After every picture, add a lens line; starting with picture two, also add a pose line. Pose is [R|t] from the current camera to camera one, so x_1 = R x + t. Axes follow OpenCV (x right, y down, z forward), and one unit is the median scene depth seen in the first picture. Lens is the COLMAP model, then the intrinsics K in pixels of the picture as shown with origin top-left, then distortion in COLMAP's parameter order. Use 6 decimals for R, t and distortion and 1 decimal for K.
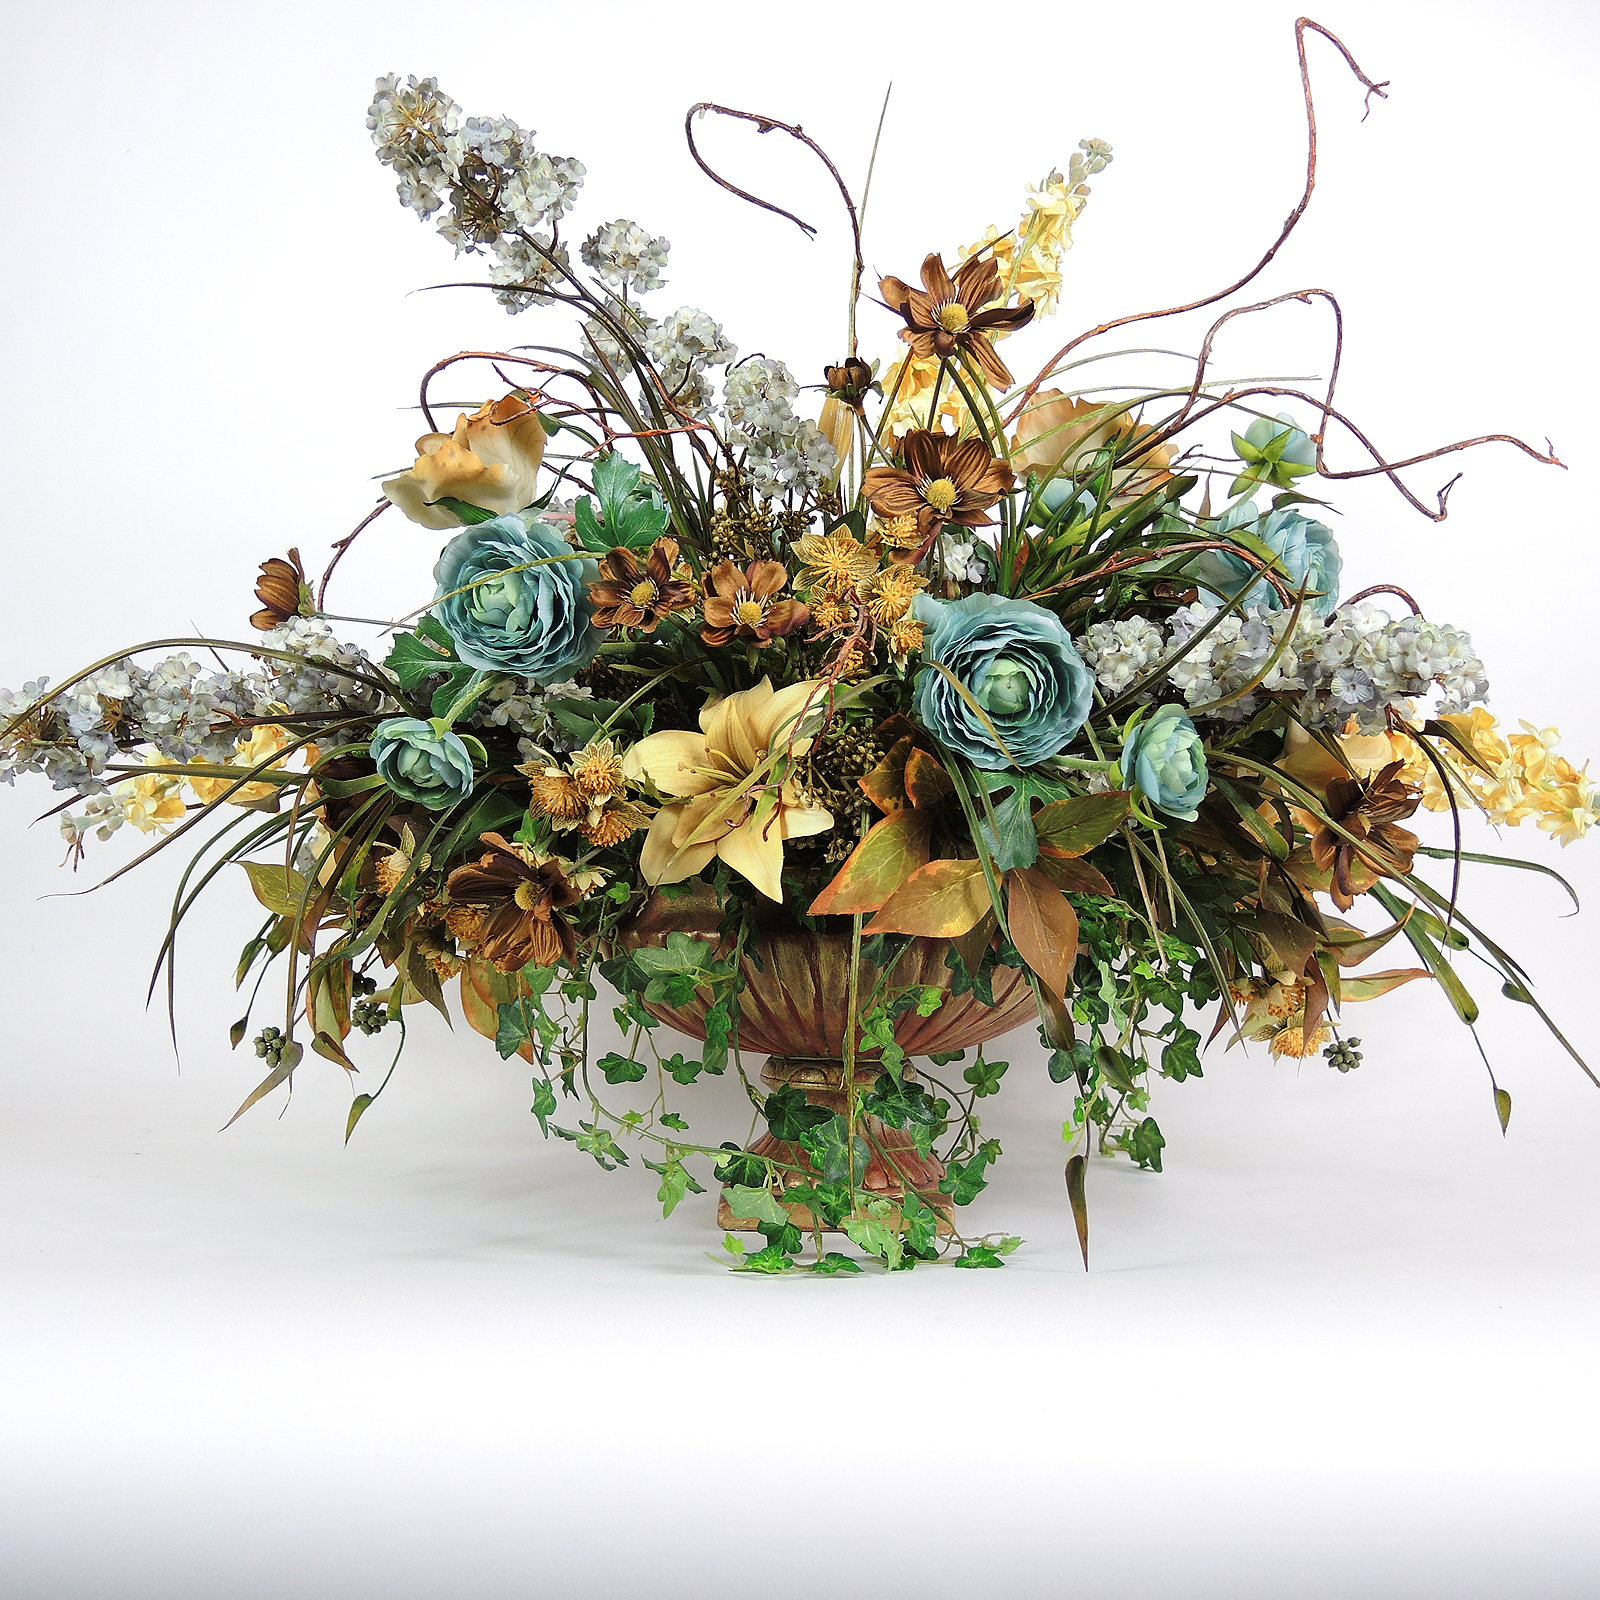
lens RADIAL K [[1985.2, 0, 800.0], [0, 1985.2, 800.0], [0, 0, 1]] dist [-0.105222, 0.028400]
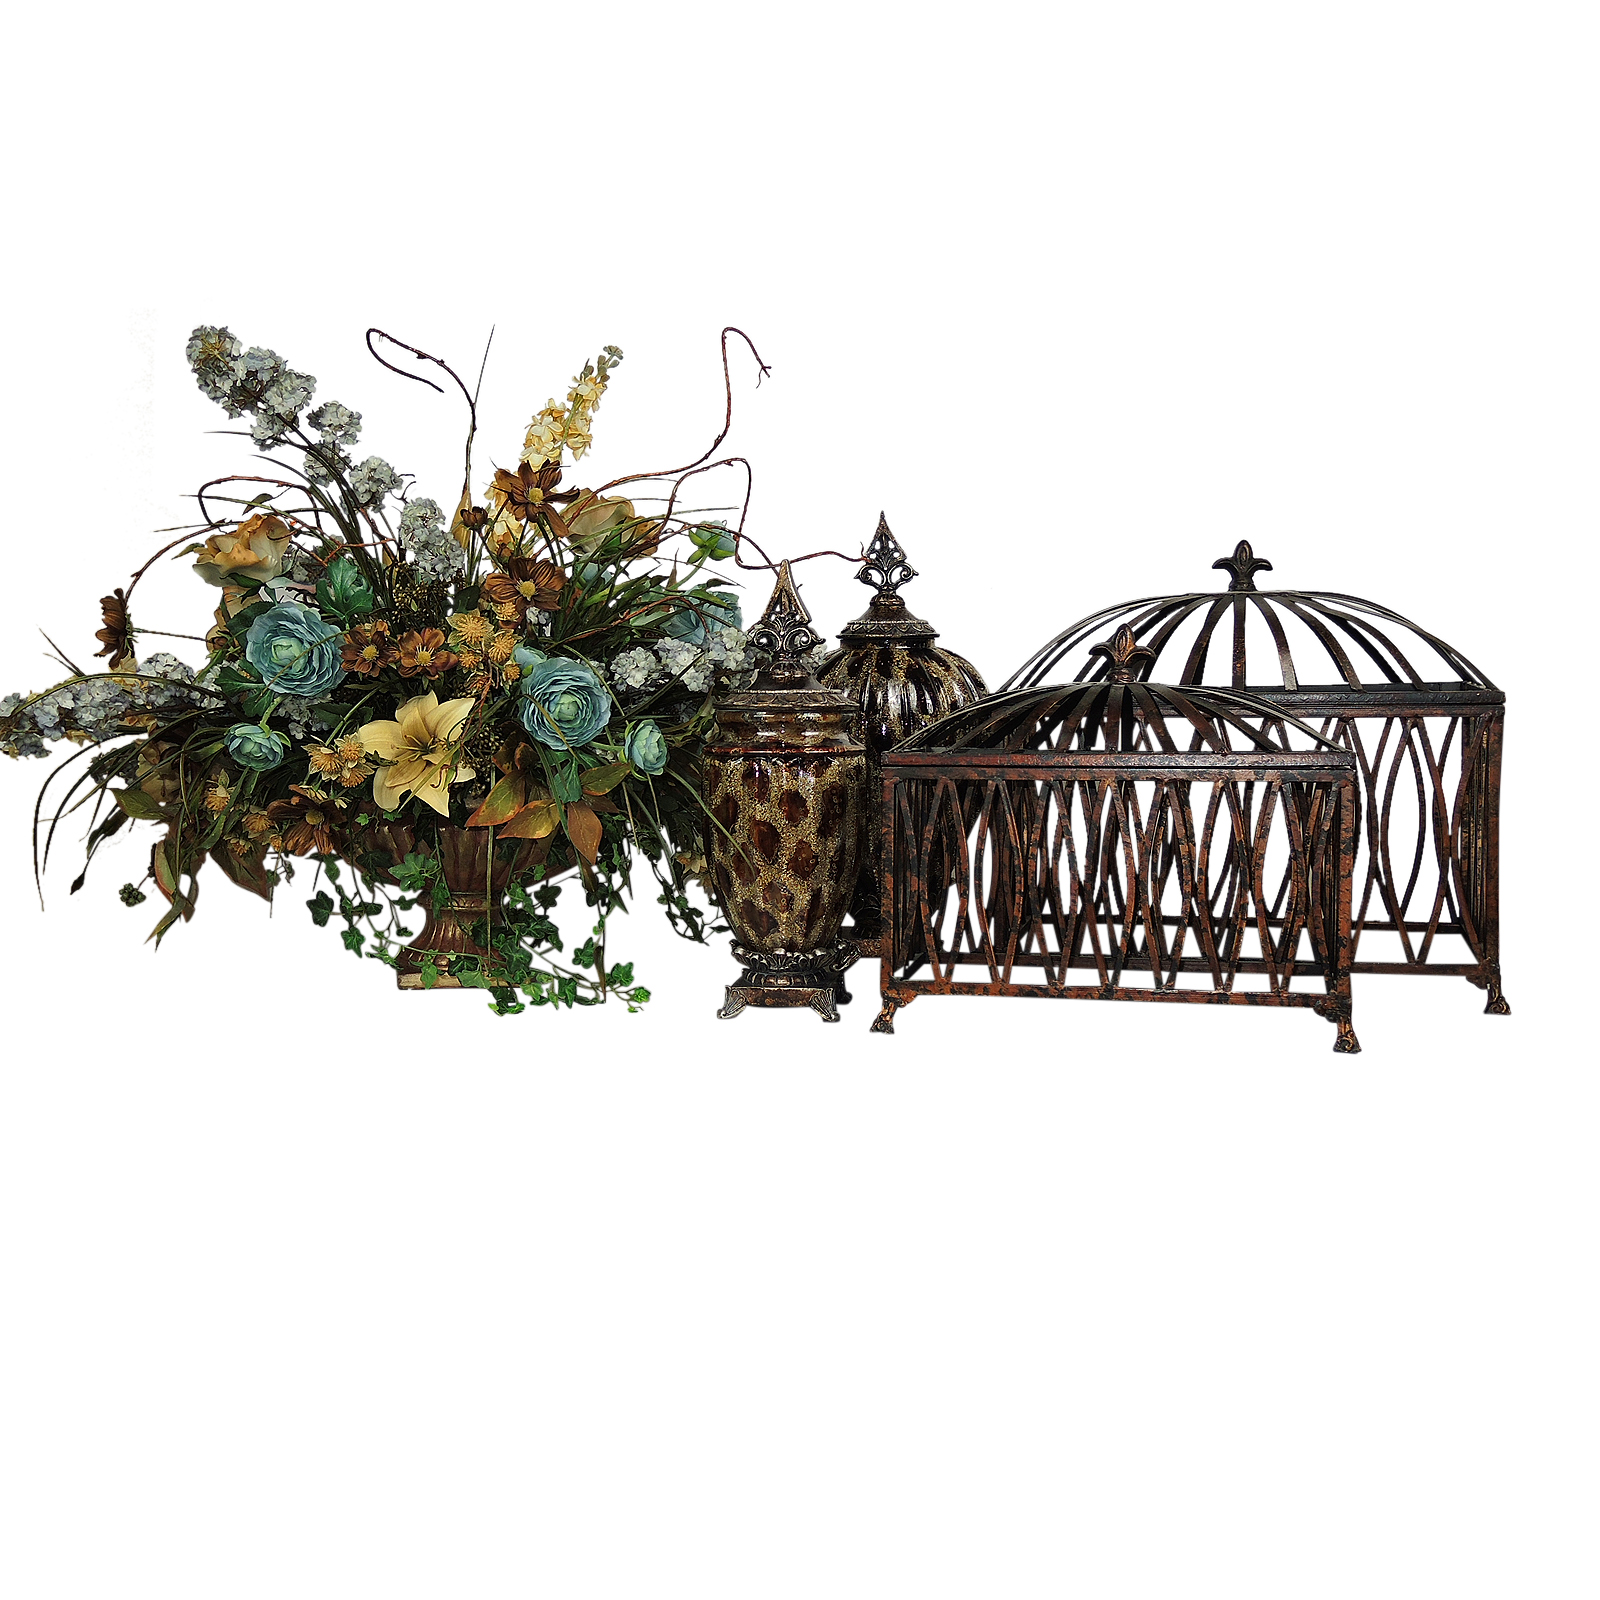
lens RADIAL K [[1966.5, 0, 800.0], [0, 1966.5, 800.0], [0, 0, 1]] dist [-0.210970, -0.005892]
pose [[0.970596, -0.021793, 0.239726, -0.120004], [-0.002090, 0.995092, 0.098927, -0.138616], [-0.240705, -0.096520, 0.965787, -0.813407]]
